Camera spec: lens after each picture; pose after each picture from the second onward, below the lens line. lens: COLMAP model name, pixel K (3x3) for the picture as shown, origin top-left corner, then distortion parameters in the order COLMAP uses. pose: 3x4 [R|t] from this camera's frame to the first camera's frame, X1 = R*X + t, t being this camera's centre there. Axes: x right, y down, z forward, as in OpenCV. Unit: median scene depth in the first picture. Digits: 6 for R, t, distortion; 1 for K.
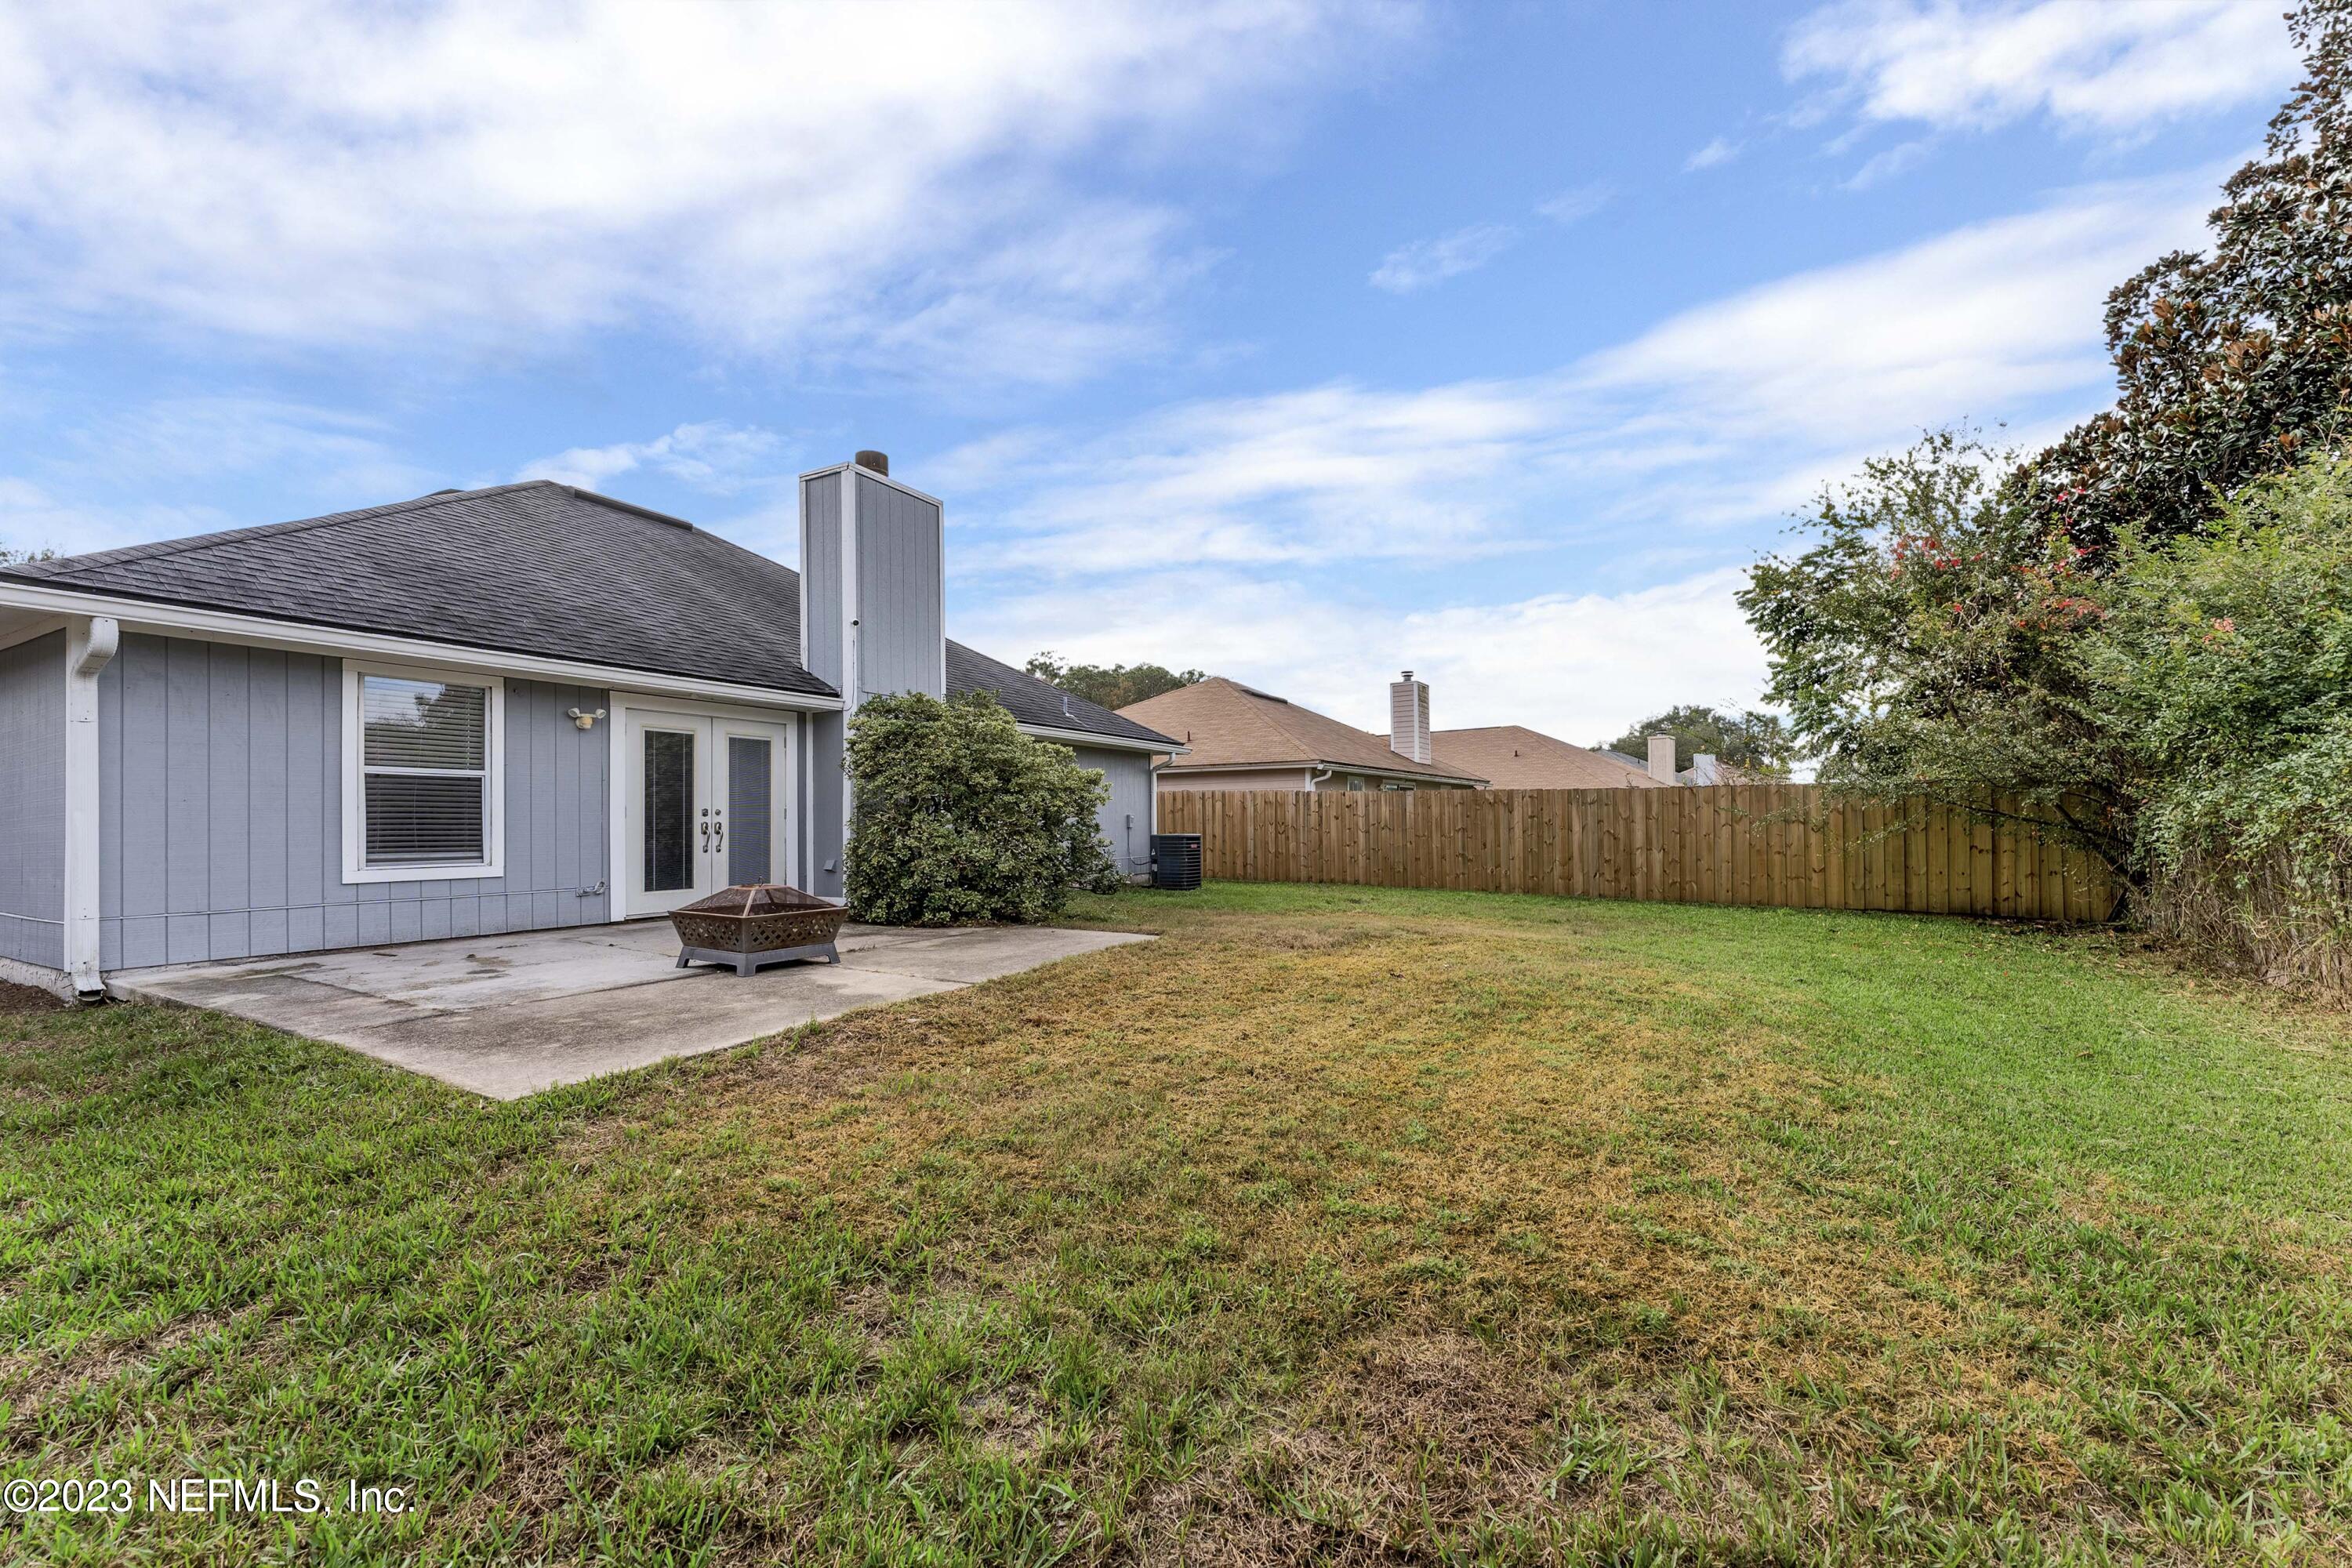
lens RADIAL K [[941.8, 0, 1170.6], [0, 941.8, 801.3], [0, 0, 1]] dist [-0.001368, -0.000188]
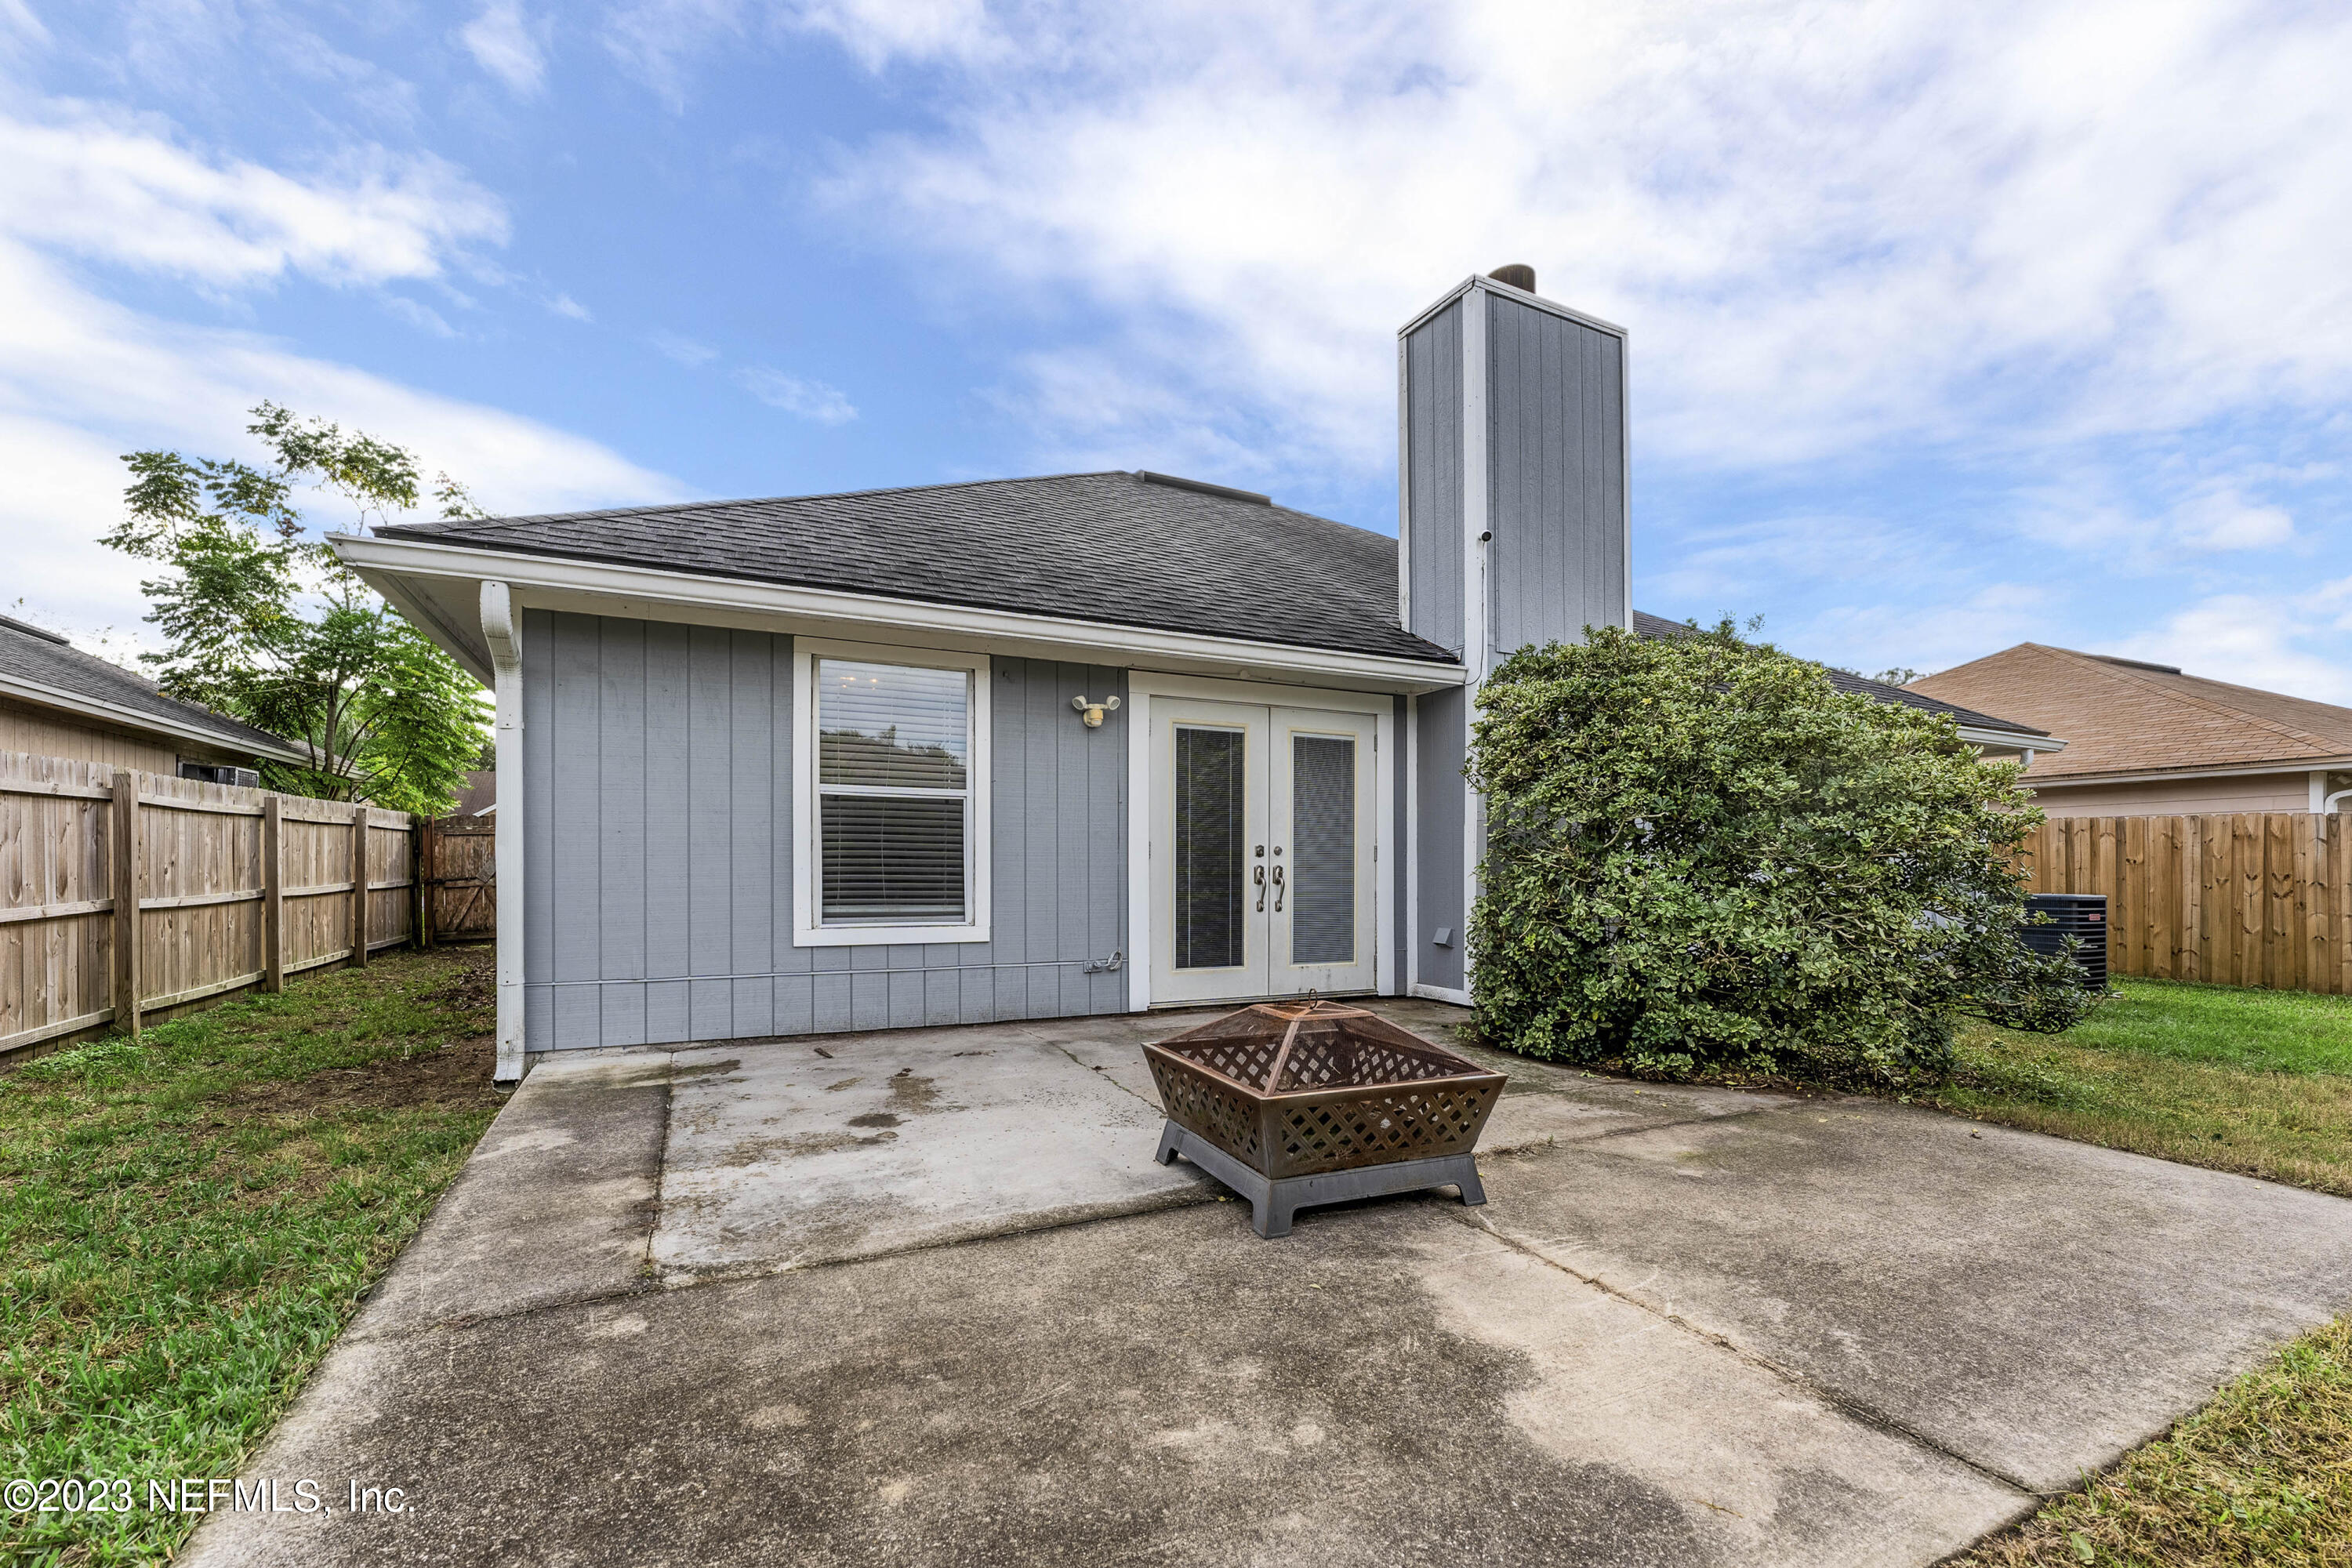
lens RADIAL K [[973.8, 0, 1174.4], [0, 973.8, 858.7], [0, 0, 1]] dist [0.000652, 0.000043]
pose [[0.824179, 0.004841, -0.566309, -0.164970], [0.003031, 0.999911, 0.012958, 0.008605], [0.566322, -0.012396, 0.824091, 0.422651]]
